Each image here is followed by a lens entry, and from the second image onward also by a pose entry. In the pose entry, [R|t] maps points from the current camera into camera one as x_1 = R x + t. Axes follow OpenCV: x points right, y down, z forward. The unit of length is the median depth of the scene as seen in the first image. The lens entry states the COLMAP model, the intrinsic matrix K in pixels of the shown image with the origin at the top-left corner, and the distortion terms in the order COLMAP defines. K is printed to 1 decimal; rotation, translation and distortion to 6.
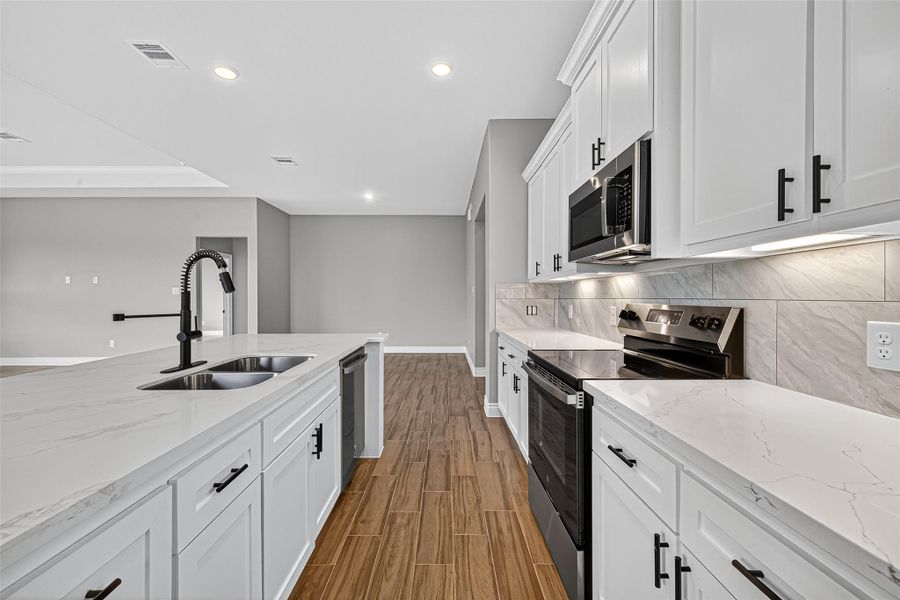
lens RADIAL K [[358.4, 0, 443.4], [0, 358.4, 297.8], [0, 0, 1]] dist [0.010928, -0.002659]
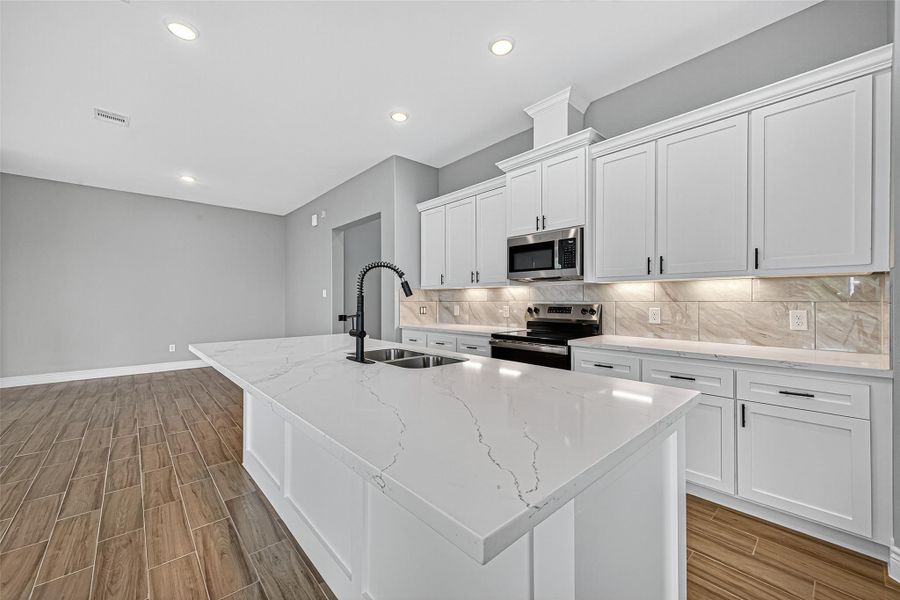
lens RADIAL K [[358.4, 0, 446.9], [0, 358.4, 300.5], [0, 0, 1]] dist [0.010928, -0.002659]
pose [[0.743874, -0.001732, 0.668317, -1.030726], [0.003571, 0.999993, -0.001384, 0.001173], [-0.668310, 0.003416, 0.743875, -0.044703]]
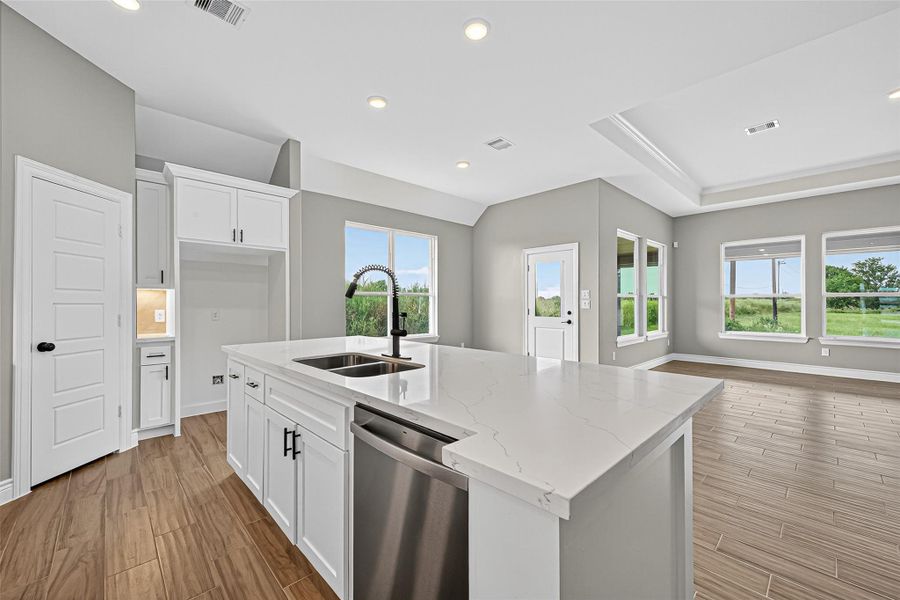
lens RADIAL K [[358.4, 0, 443.4], [0, 358.4, 302.6], [0, 0, 1]] dist [0.010928, -0.002659]
pose [[-0.727438, -0.000278, -0.686173, 0.030839], [-0.002114, 0.999996, 0.001836, -0.001369], [0.686170, 0.002786, -0.727436, 1.631070]]
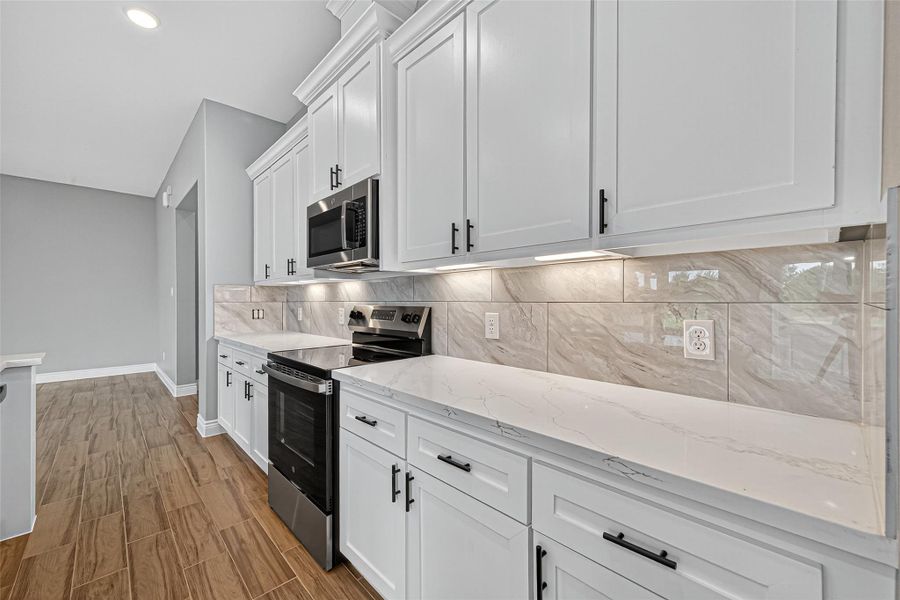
lens RADIAL K [[358.4, 0, 441.0], [0, 358.4, 302.2], [0, 0, 1]] dist [0.010928, -0.002659]
pose [[0.727676, -0.007815, 0.685876, -0.107970], [0.005783, 0.999969, 0.005258, 0.000763], [-0.685896, 0.000140, 0.727699, -0.073954]]
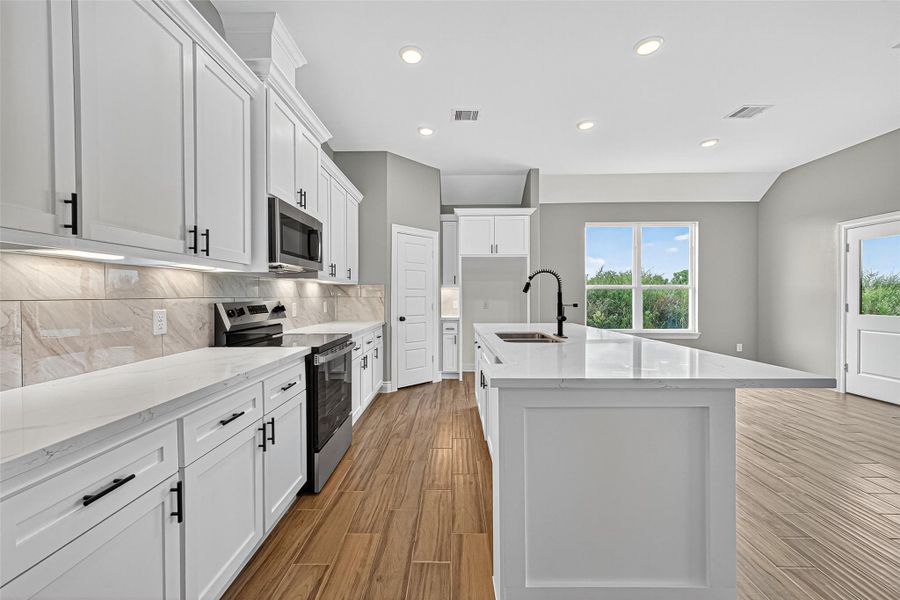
lens RADIAL K [[358.4, 0, 451.2], [0, 358.4, 296.9], [0, 0, 1]] dist [0.010928, -0.002659]
pose [[-0.999996, 0.001335, 0.002302, -0.159762], [0.001351, 0.999975, 0.006871, -0.007216], [-0.002293, 0.006874, -0.999974, 2.182259]]
